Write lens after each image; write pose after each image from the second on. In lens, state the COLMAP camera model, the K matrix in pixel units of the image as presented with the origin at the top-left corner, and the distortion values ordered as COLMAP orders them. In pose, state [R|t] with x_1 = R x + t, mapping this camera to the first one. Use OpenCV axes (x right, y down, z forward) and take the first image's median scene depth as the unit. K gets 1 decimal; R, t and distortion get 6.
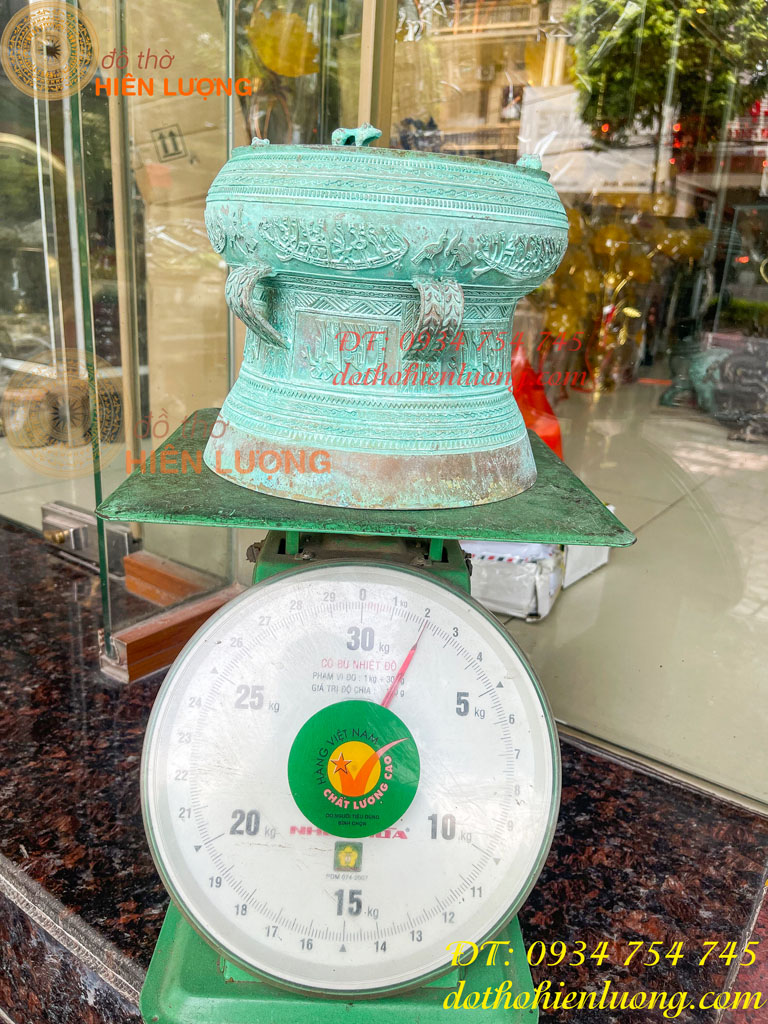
lens RADIAL K [[801.9, 0, 383.1], [0, 801.9, 533.3], [0, 0, 1]] dist [0.041182, -0.097140]
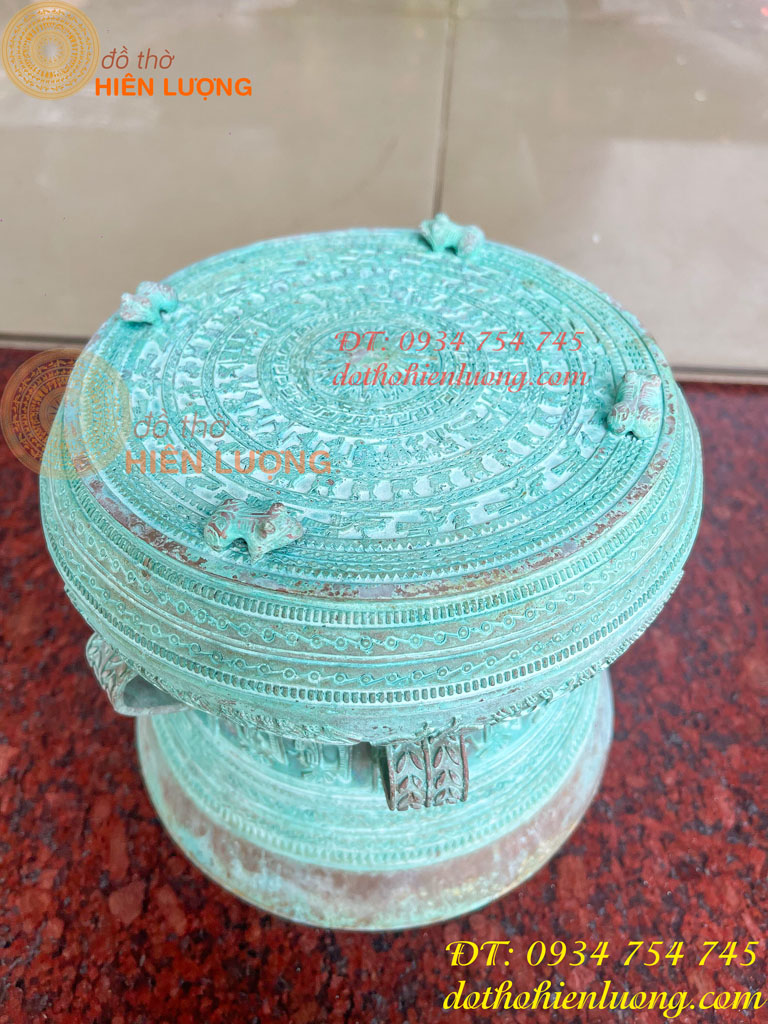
lens RADIAL K [[801.9, 0, 386.0], [0, 801.9, 518.1], [0, 0, 1]] dist [0.041182, -0.097140]
pose [[0.989907, 0.043685, -0.134816, 0.104657], [0.018644, 0.902891, 0.429465, -0.654511], [0.140485, -0.427644, 0.892964, 0.533189]]
